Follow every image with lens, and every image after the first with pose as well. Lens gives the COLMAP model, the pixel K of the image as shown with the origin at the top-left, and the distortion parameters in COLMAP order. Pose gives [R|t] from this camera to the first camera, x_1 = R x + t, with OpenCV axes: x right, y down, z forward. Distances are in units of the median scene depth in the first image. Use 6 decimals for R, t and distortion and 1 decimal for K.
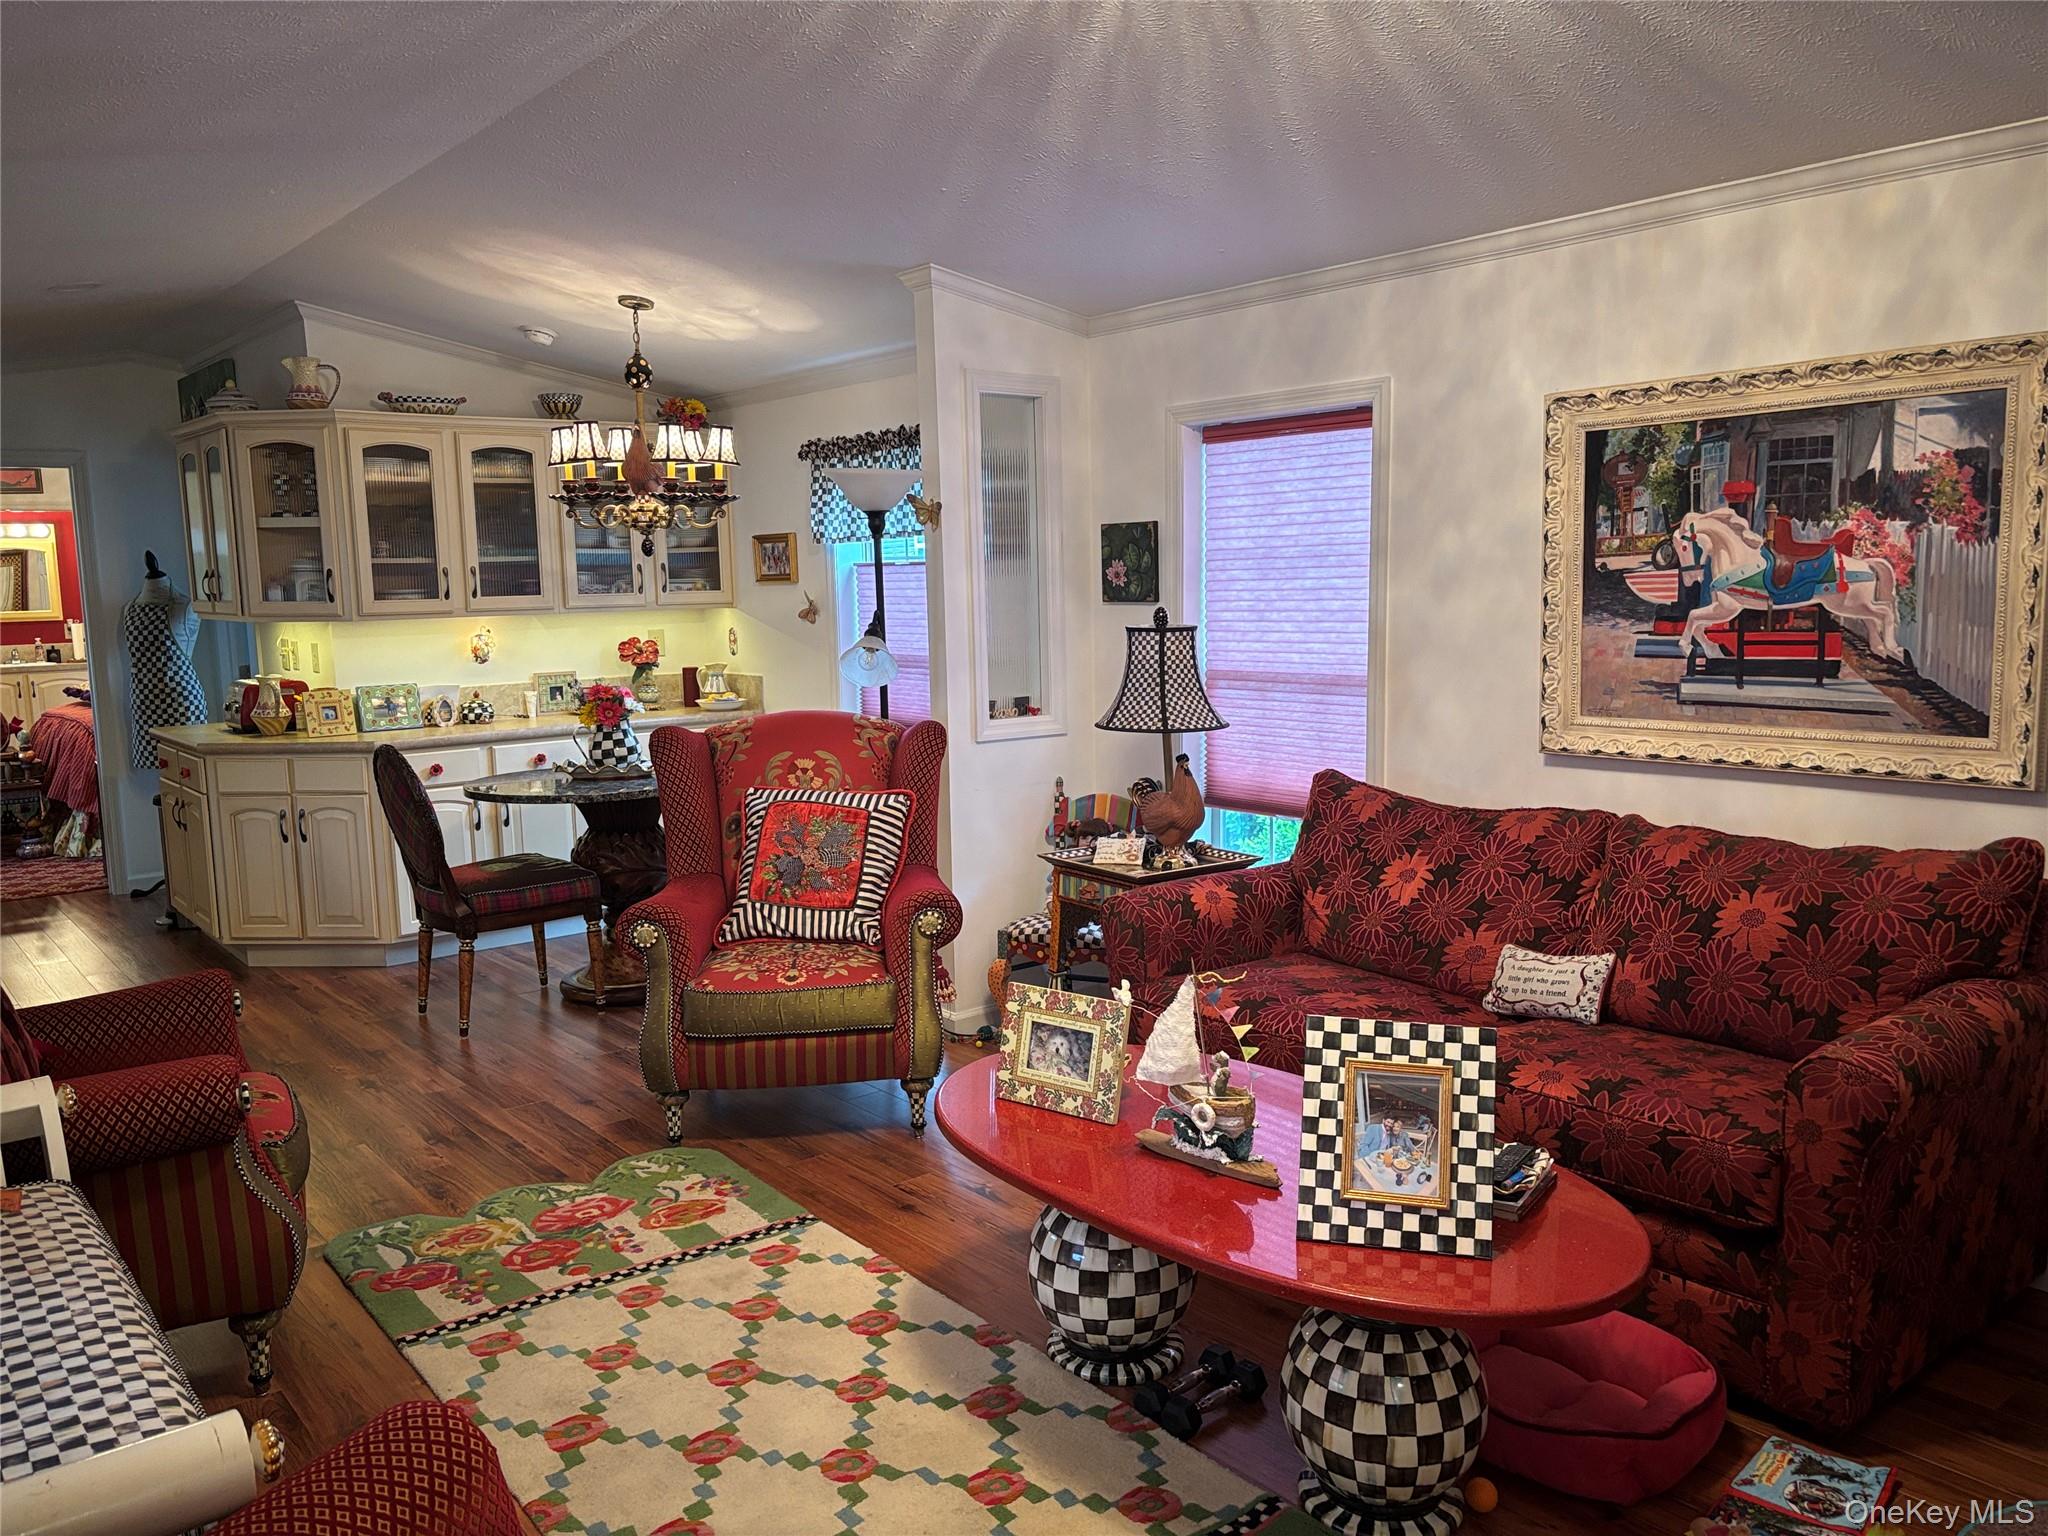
lens RADIAL K [[1540.7, 0, 1036.3], [0, 1540.7, 774.5], [0, 0, 1]] dist [0.087643, -0.088552]
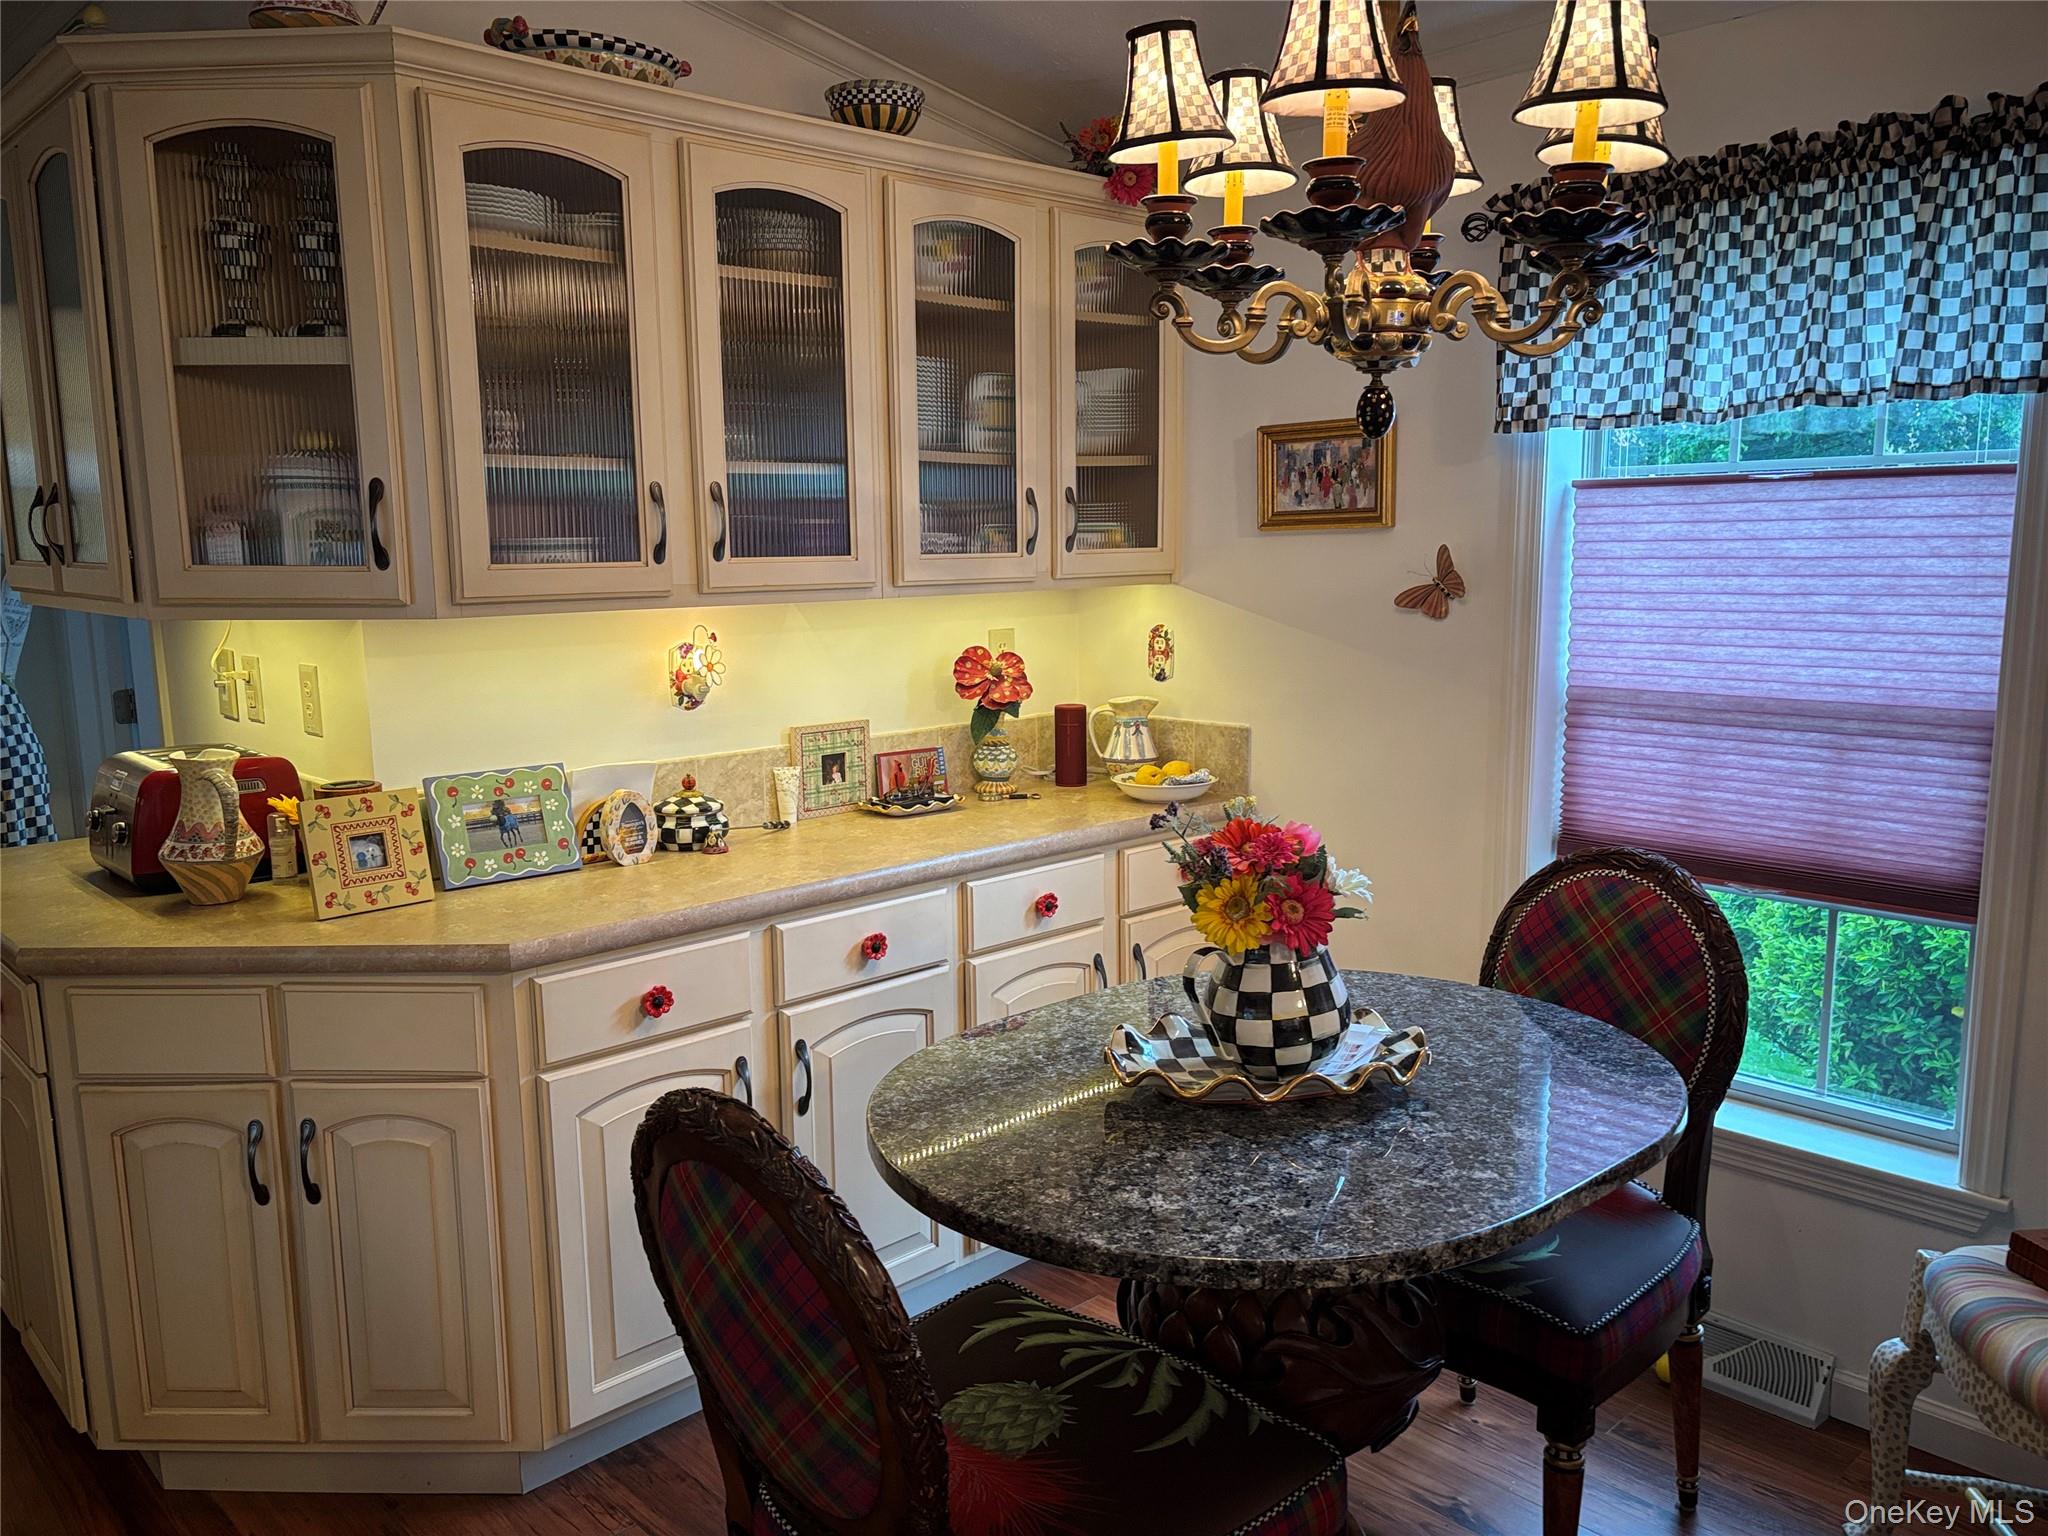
lens RADIAL K [[1540.7, 0, 1041.3], [0, 1540.7, 788.4], [0, 0, 1]] dist [0.087643, -0.088552]
pose [[0.997714, -0.002945, 0.067519, -0.303270], [0.001047, 0.999604, 0.028120, -0.064668], [-0.067575, -0.027985, 0.997322, 0.584632]]
